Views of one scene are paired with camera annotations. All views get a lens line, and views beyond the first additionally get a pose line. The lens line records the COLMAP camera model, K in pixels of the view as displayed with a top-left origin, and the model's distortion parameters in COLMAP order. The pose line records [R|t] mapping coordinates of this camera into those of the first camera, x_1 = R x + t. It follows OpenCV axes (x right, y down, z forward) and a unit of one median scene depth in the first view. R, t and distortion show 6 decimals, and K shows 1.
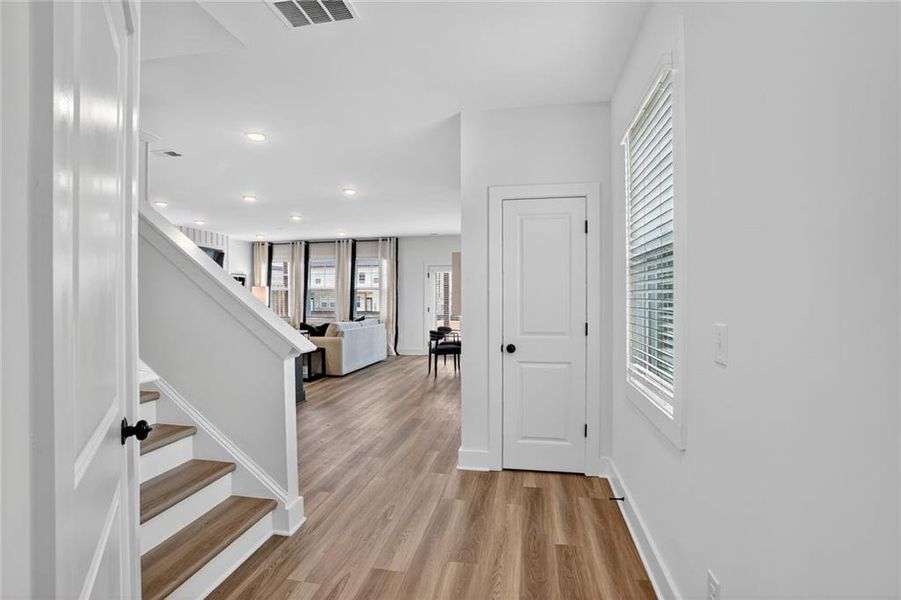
lens RADIAL K [[439.8, 0, 449.0], [0, 439.8, 295.2], [0, 0, 1]] dist [-0.079524, 0.030812]
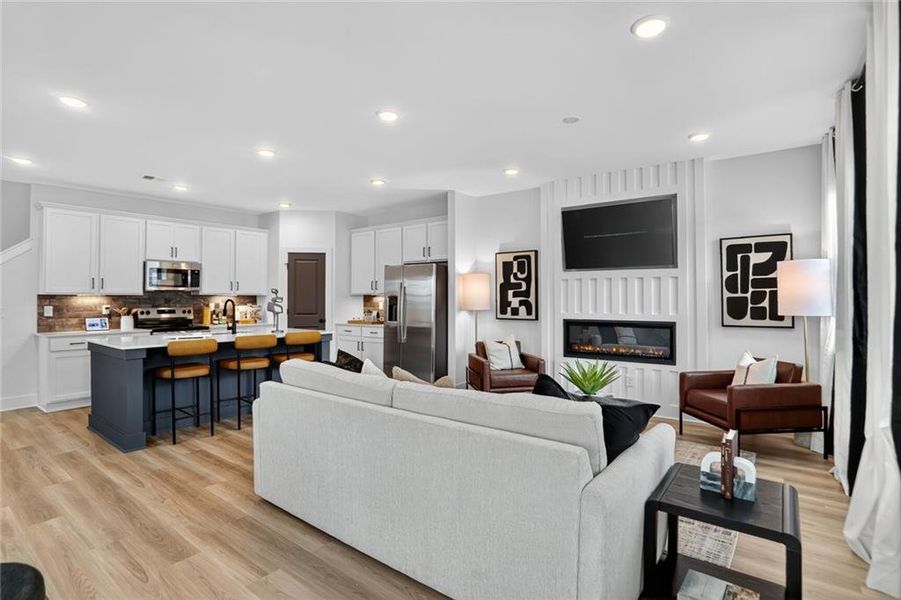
lens RADIAL K [[439.8, 0, 449.0], [0, 439.8, 295.2], [0, 0, 1]] dist [-0.079524, 0.030812]
pose [[-0.450156, 0.003136, -0.892944, 0.014952], [0.014383, 0.999890, -0.003739, 0.005941], [0.892834, -0.014527, -0.450152, 0.928674]]
